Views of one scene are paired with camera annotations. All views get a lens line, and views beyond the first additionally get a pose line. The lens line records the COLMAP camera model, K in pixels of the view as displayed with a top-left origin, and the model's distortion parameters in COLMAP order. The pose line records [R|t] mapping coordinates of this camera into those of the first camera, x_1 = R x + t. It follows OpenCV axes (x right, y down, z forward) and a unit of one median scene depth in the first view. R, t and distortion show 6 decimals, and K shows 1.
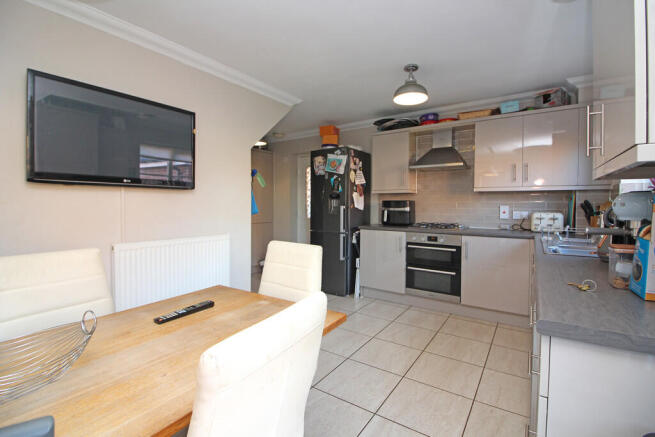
lens RADIAL K [[304.8, 0, 326.3], [0, 304.8, 208.3], [0, 0, 1]] dist [-0.000821, -0.000148]
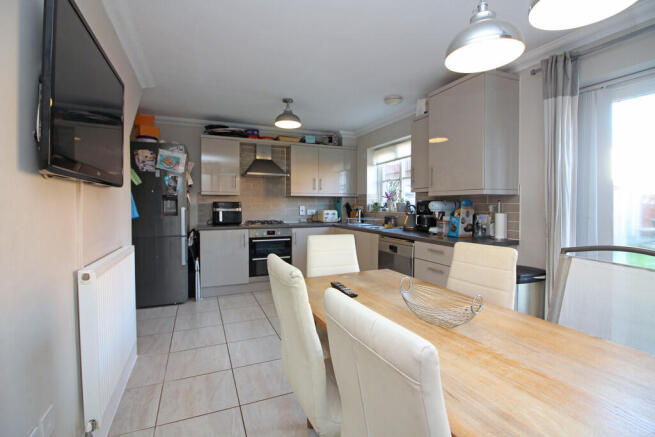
lens RADIAL K [[304.8, 0, 326.3], [0, 304.8, 208.3], [0, 0, 1]] dist [-0.000821, -0.000148]
pose [[0.536570, -0.013416, 0.843749, -0.553940], [0.011908, 0.999894, 0.008327, -0.007830], [-0.843772, 0.005579, 0.536673, 0.128758]]
